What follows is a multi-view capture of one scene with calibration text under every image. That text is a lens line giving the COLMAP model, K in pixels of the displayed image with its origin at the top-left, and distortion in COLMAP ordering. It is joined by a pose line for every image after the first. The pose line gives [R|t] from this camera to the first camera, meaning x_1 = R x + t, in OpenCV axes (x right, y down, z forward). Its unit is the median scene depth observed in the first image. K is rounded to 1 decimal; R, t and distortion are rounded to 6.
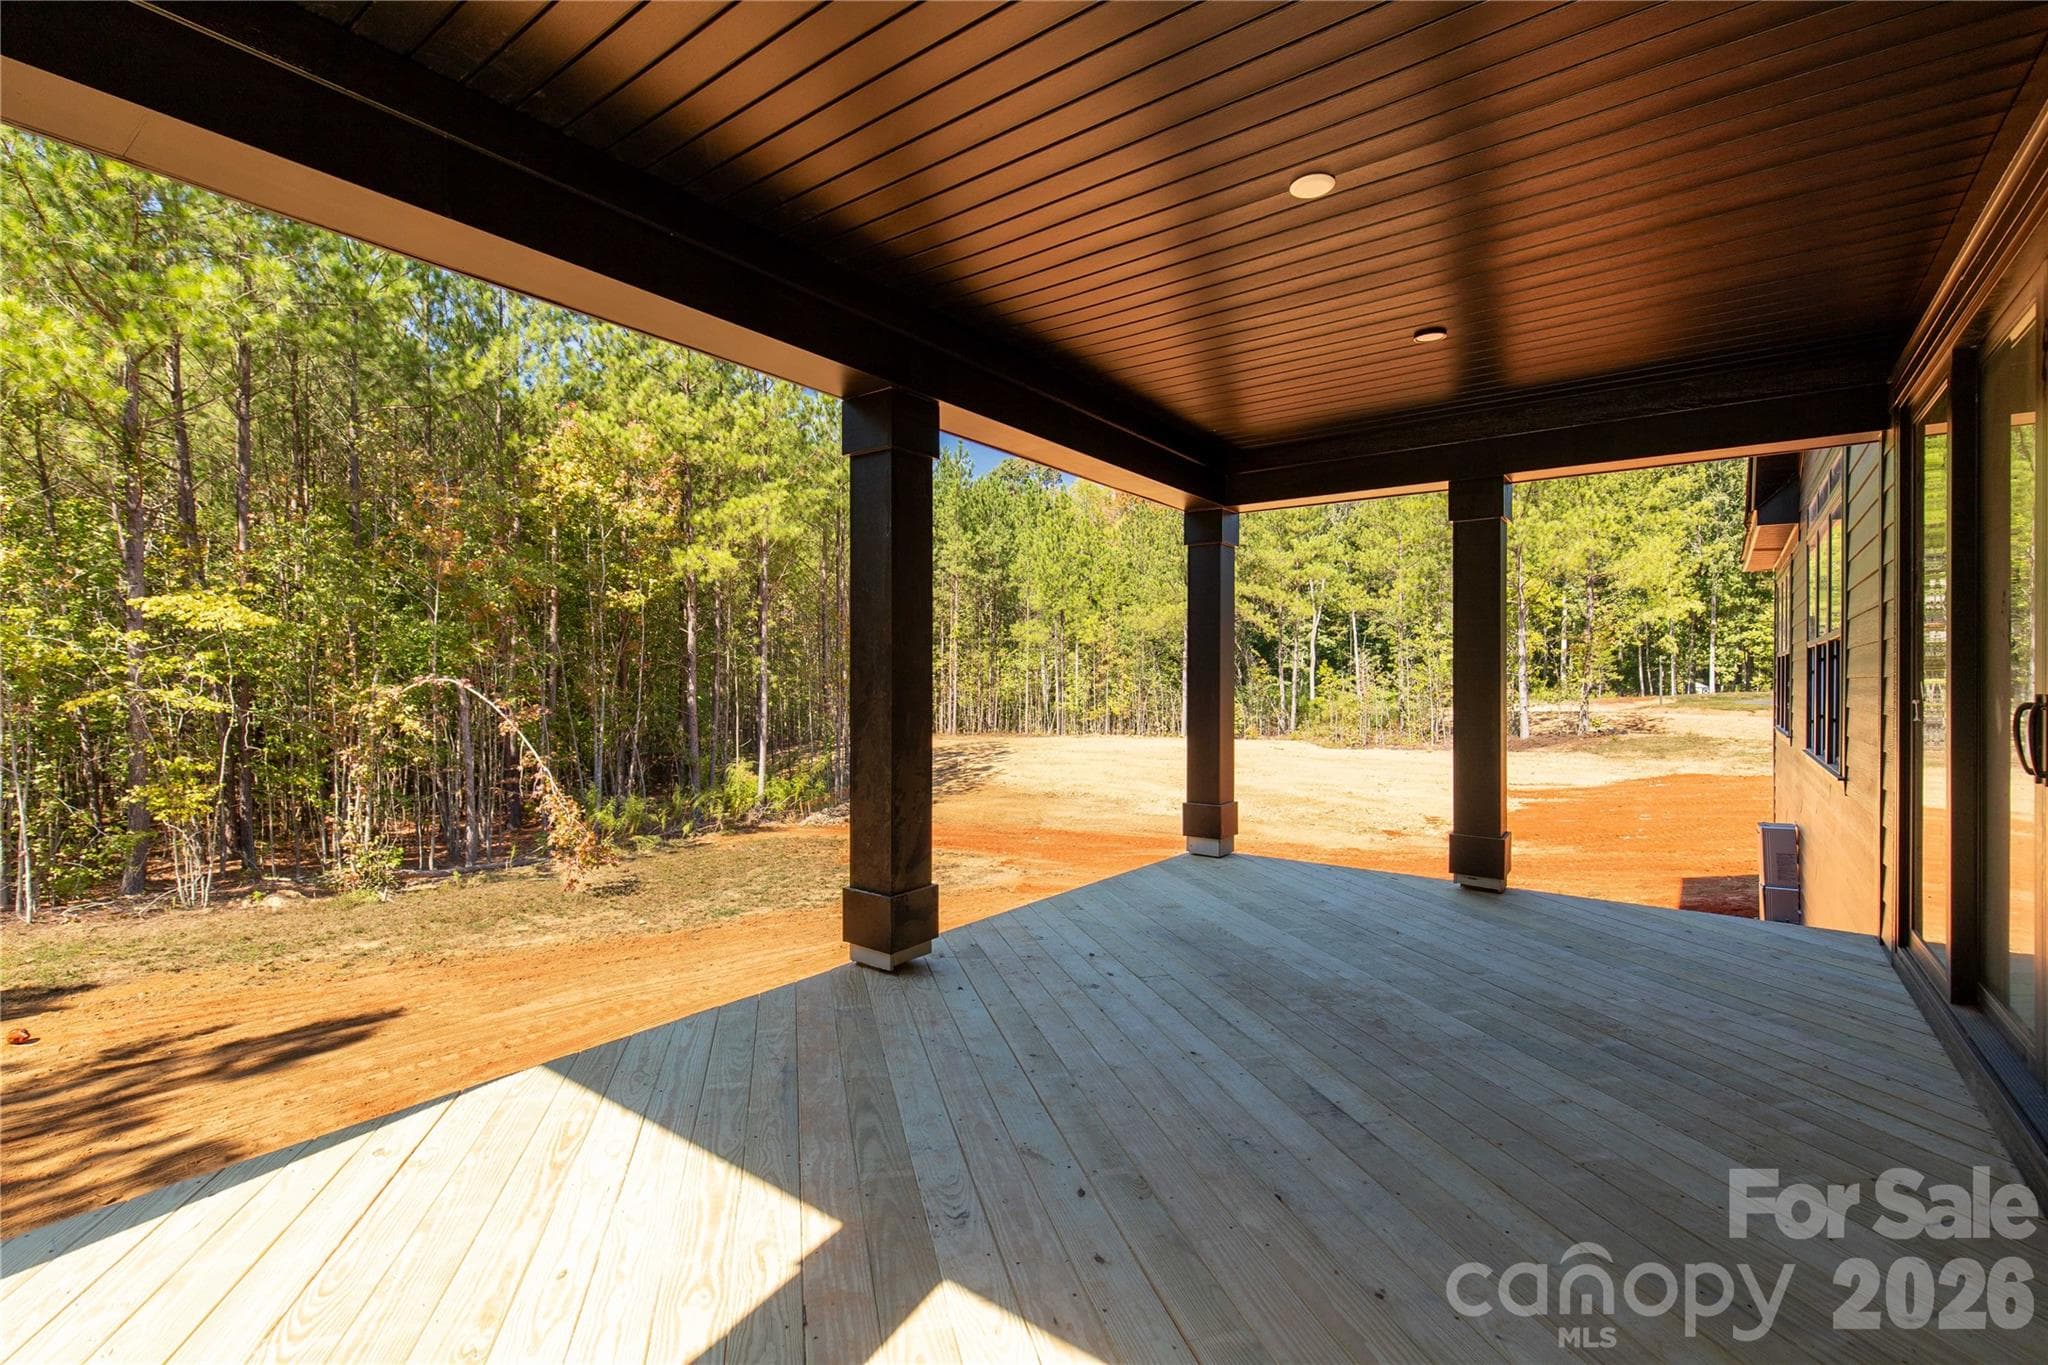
lens RADIAL K [[906.3, 0, 1026.3], [0, 906.3, 682.4], [0, 0, 1]] dist [0.001797, -0.000022]
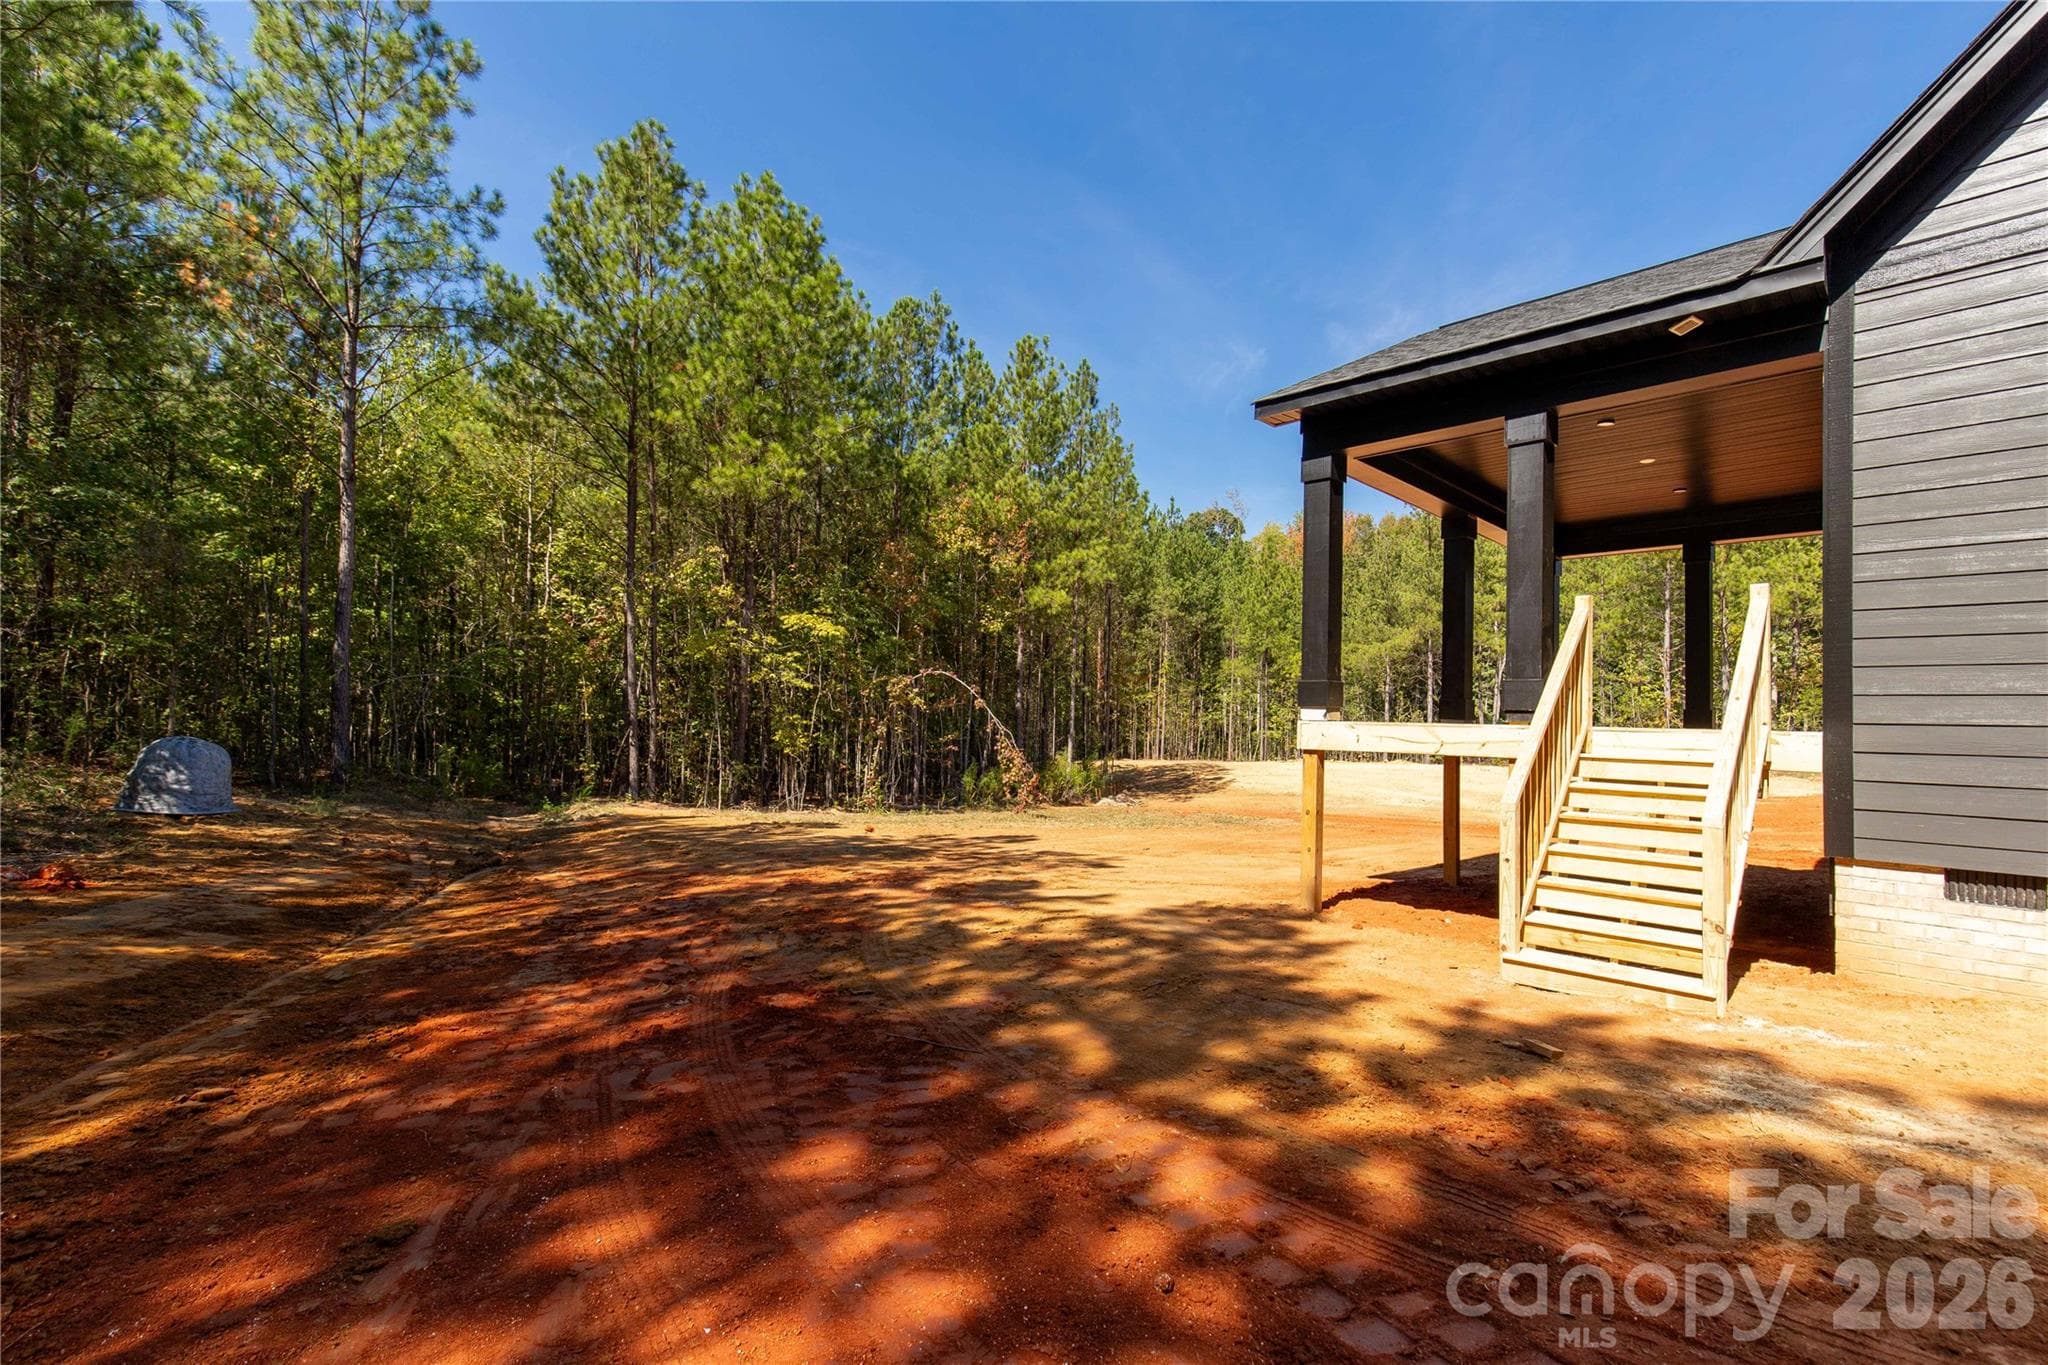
lens RADIAL K [[906.3, 0, 1018.4], [0, 906.3, 679.4], [0, 0, 1]] dist [0.001797, -0.000022]
pose [[0.986543, 0.015416, -0.162775, -0.164593], [-0.024671, 0.998182, -0.054992, 0.056526], [0.161632, 0.058268, 0.985129, -0.299405]]
